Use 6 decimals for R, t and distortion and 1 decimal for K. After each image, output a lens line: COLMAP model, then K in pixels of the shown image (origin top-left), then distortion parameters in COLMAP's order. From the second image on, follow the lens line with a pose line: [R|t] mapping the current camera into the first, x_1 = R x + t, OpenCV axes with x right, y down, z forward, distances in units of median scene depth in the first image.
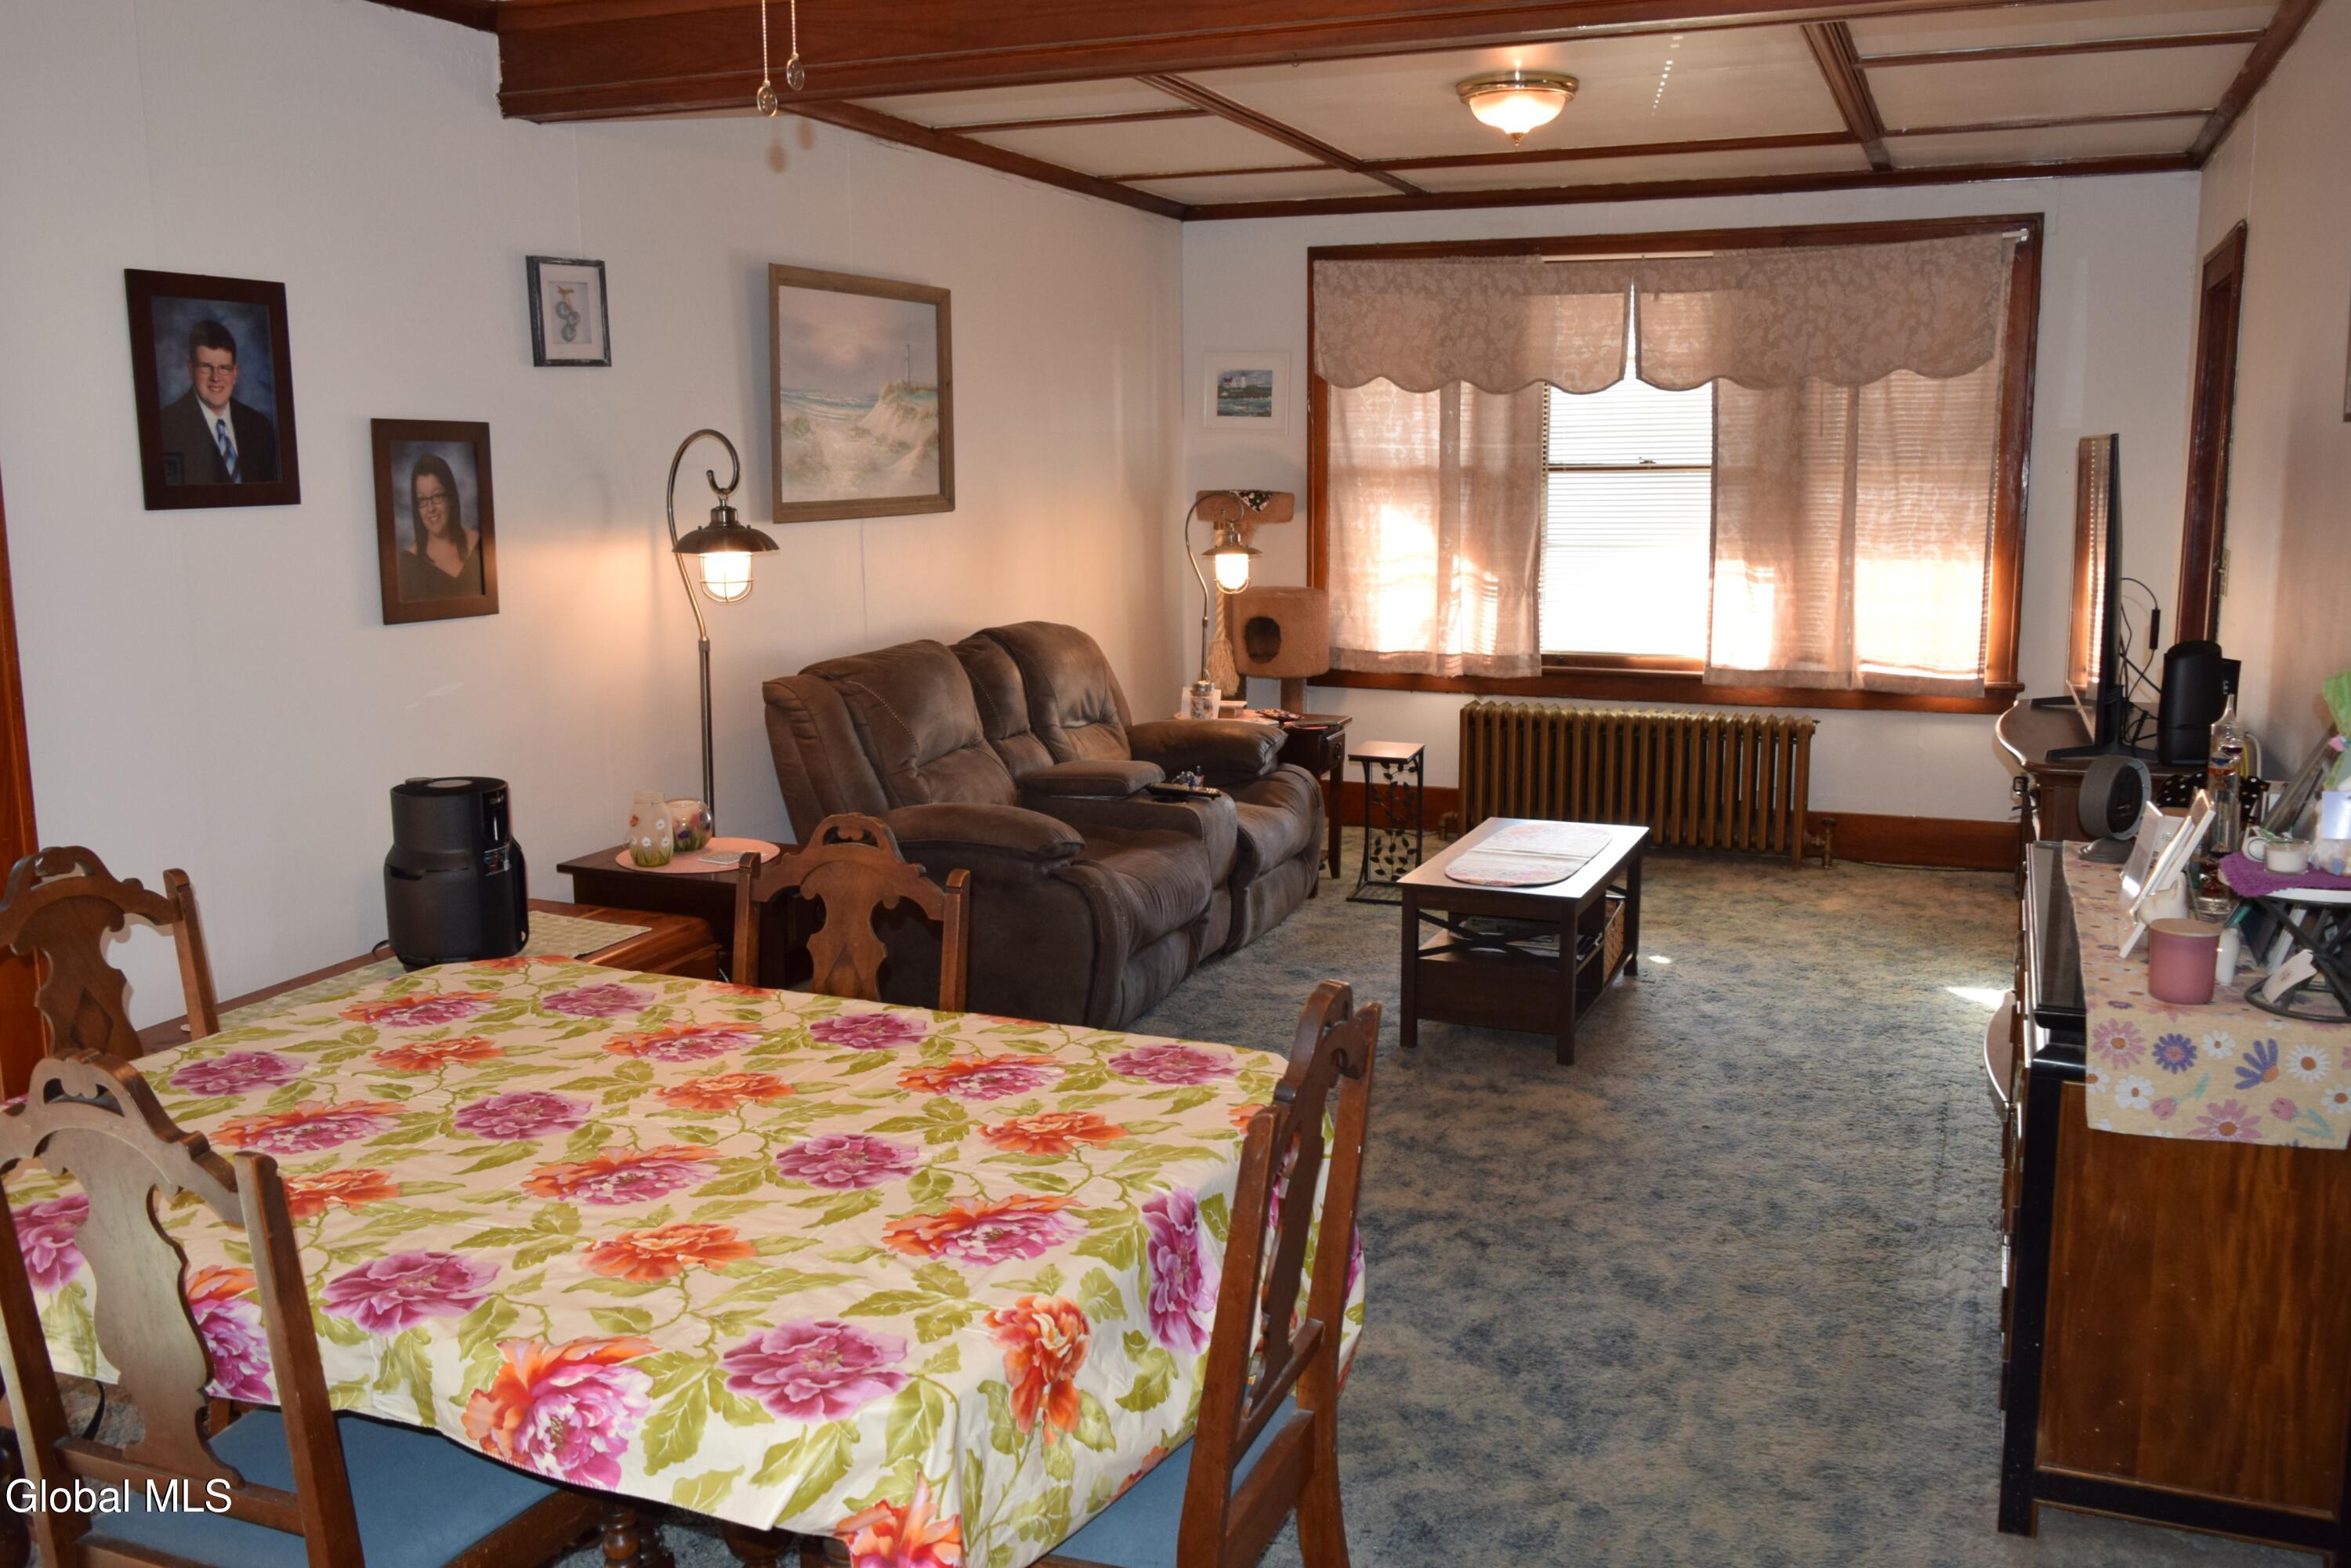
lens RADIAL K [[1900.2, 0, 1167.3], [0, 1900.2, 771.7], [0, 0, 1]] dist [-0.013444, 0.005217]
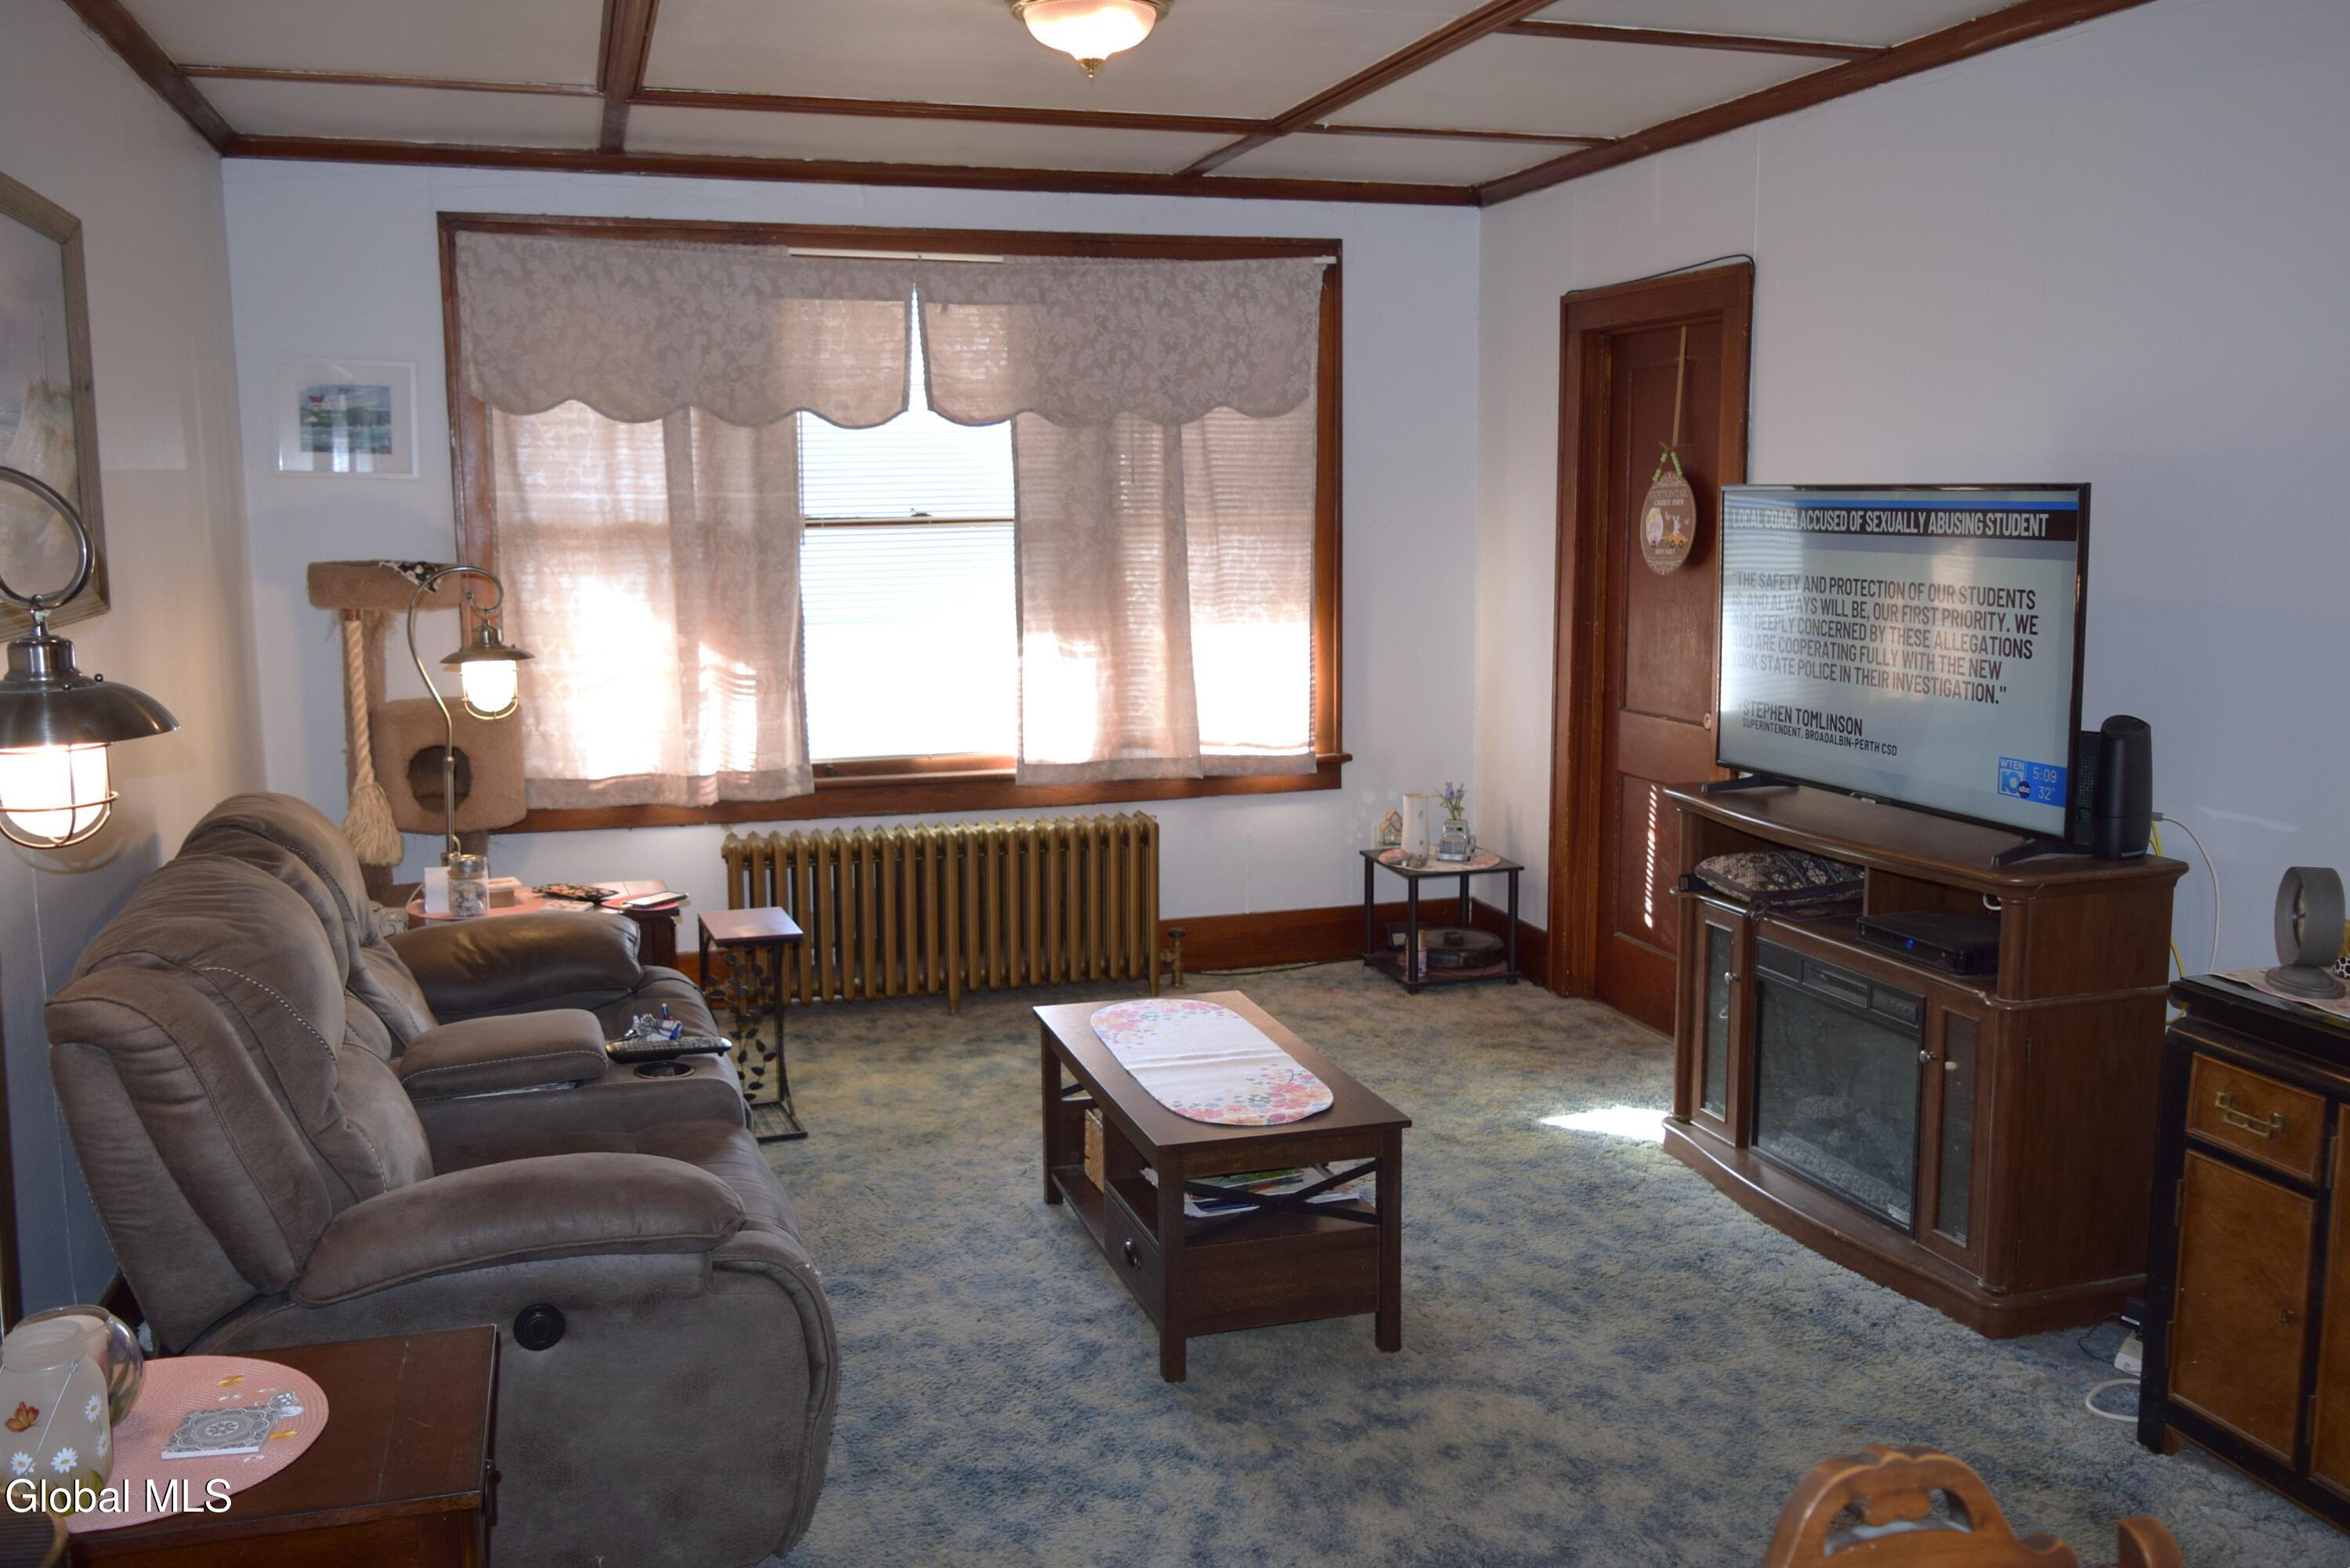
lens RADIAL K [[1973.5, 0, 1175.0], [0, 1973.5, 784.0], [0, 0, 1]] dist [-0.019519, 0.000964]
pose [[0.774044, -0.092627, 0.626320, -0.201931], [0.106696, 0.994176, 0.015168, -0.053329], [-0.624077, 0.055085, 0.779418, 0.302234]]
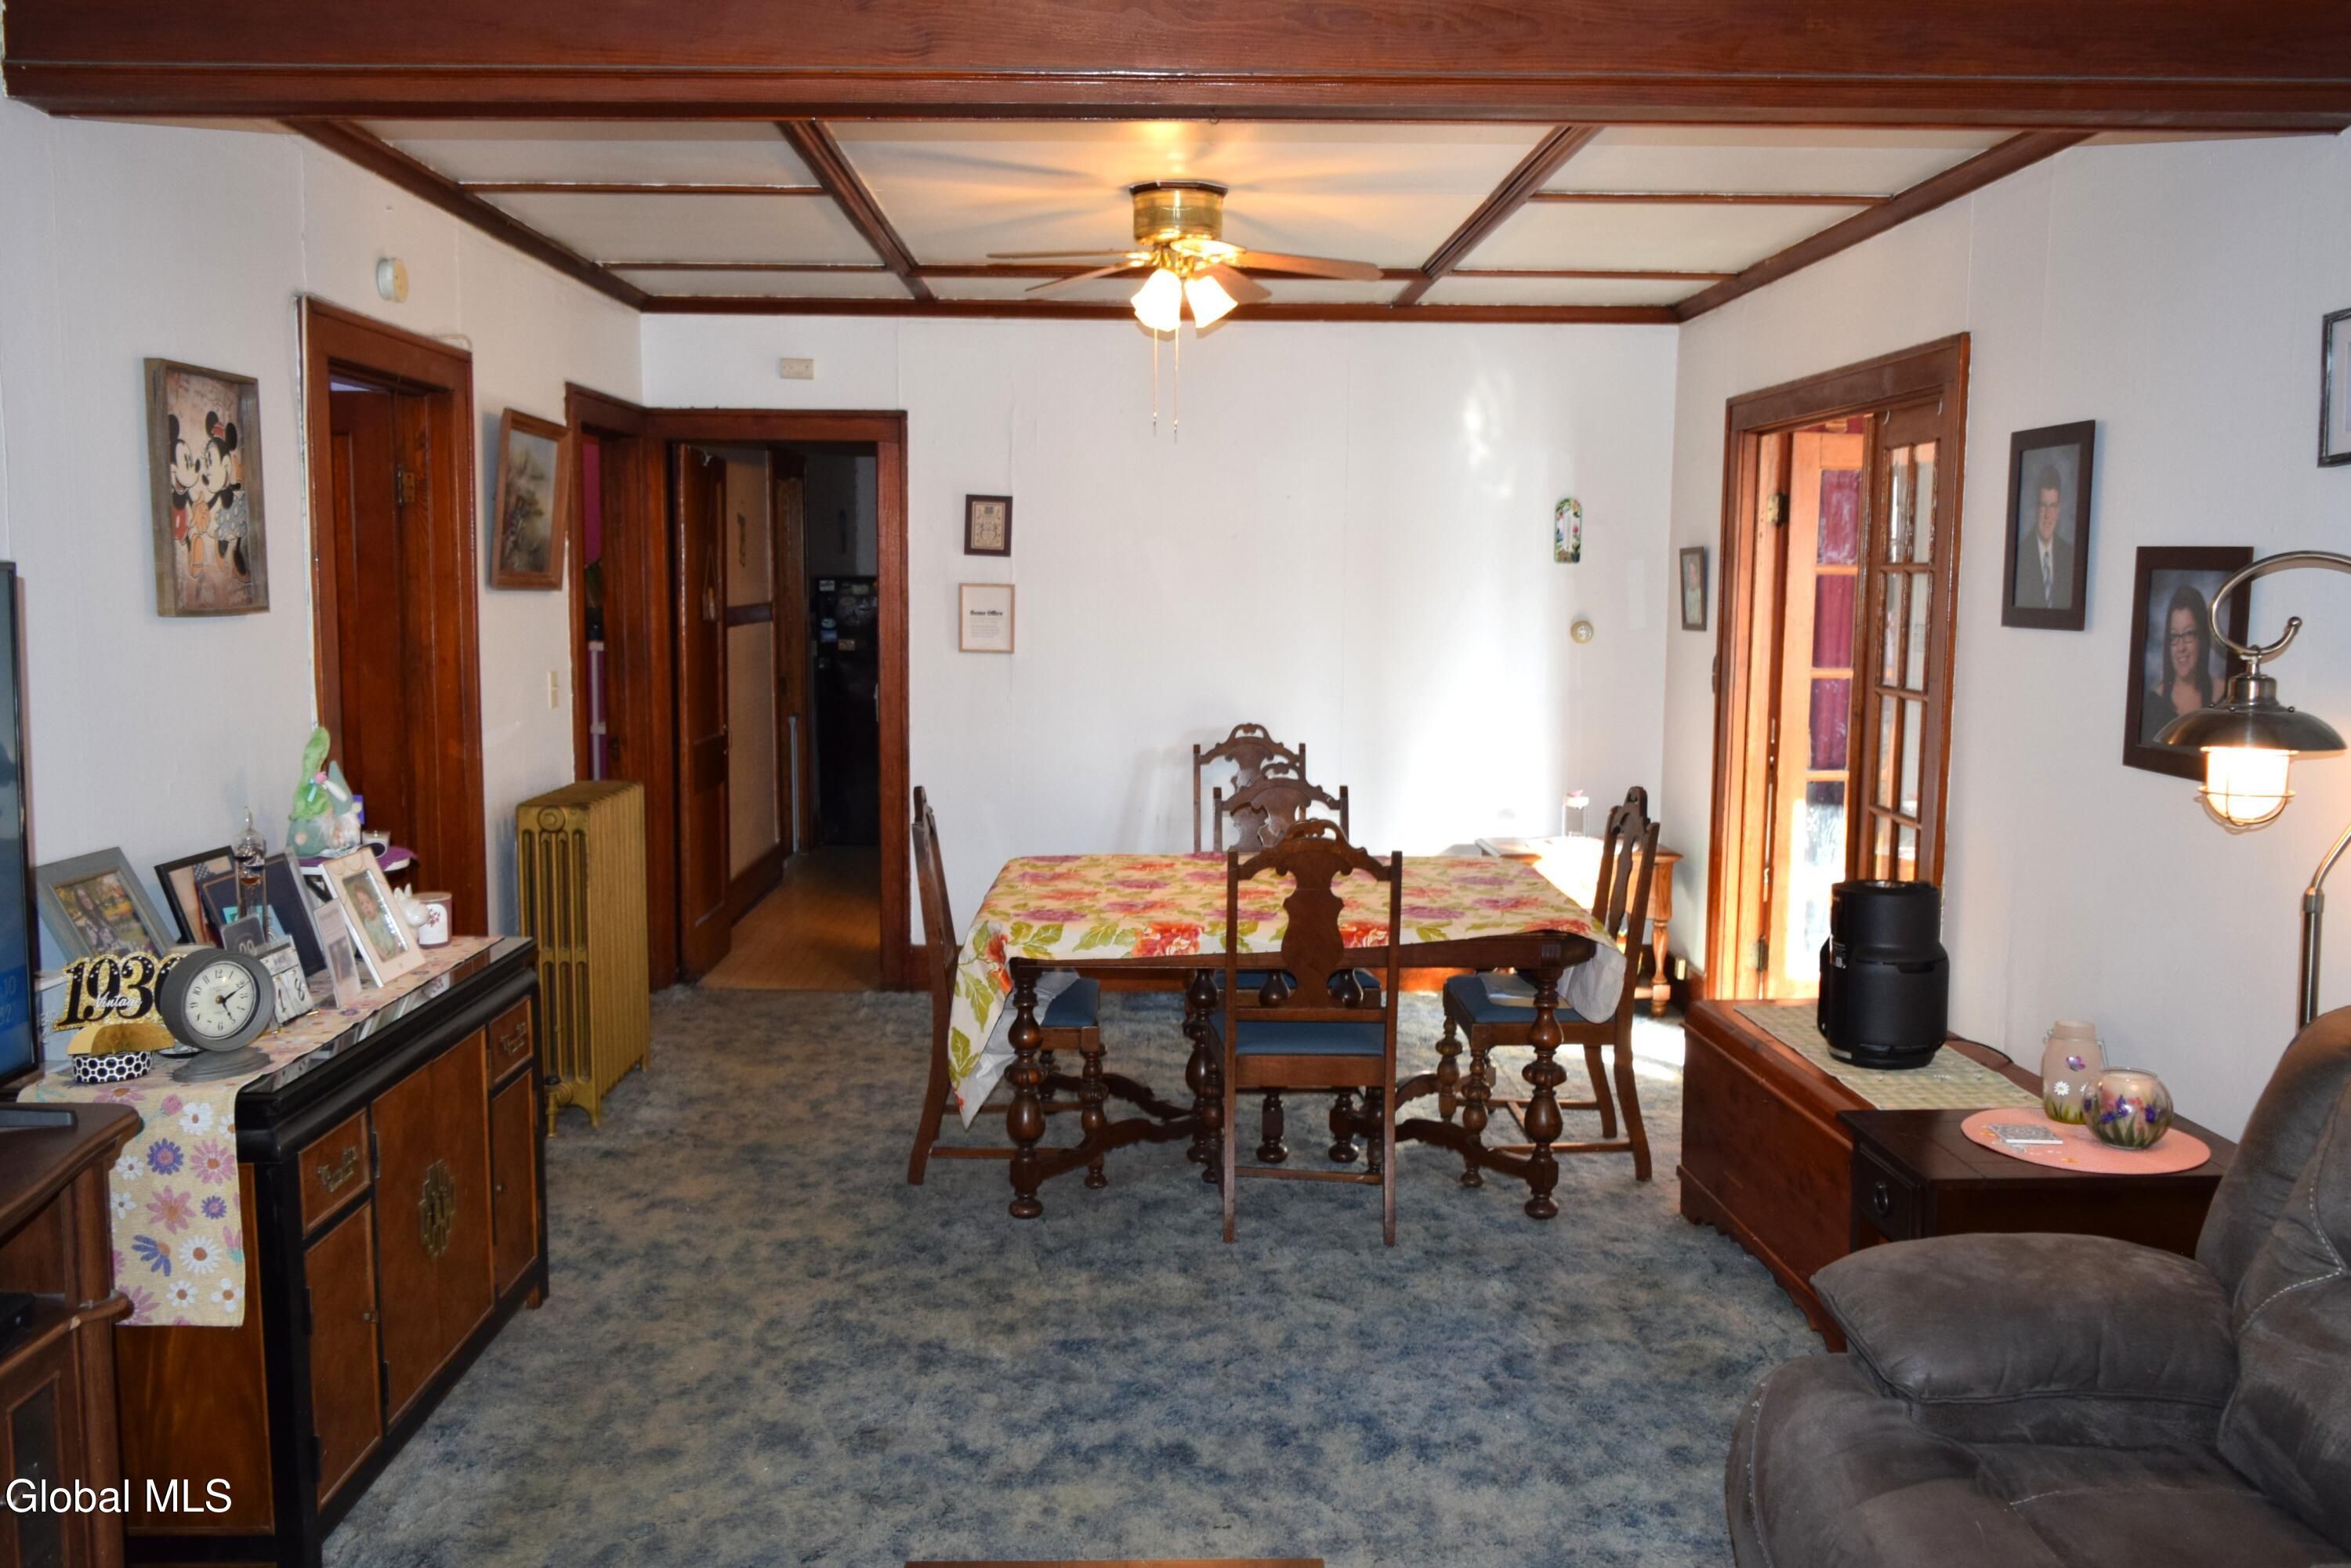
lens RADIAL K [[1900.2, 0, 1167.3], [0, 1900.2, 771.7], [0, 0, 1]] dist [-0.013444, 0.005217]
pose [[-0.908914, 0.043385, -0.414720, 0.220525], [-0.070882, 0.964022, 0.256198, -0.152697], [0.410914, 0.262258, -0.873138, 0.884210]]
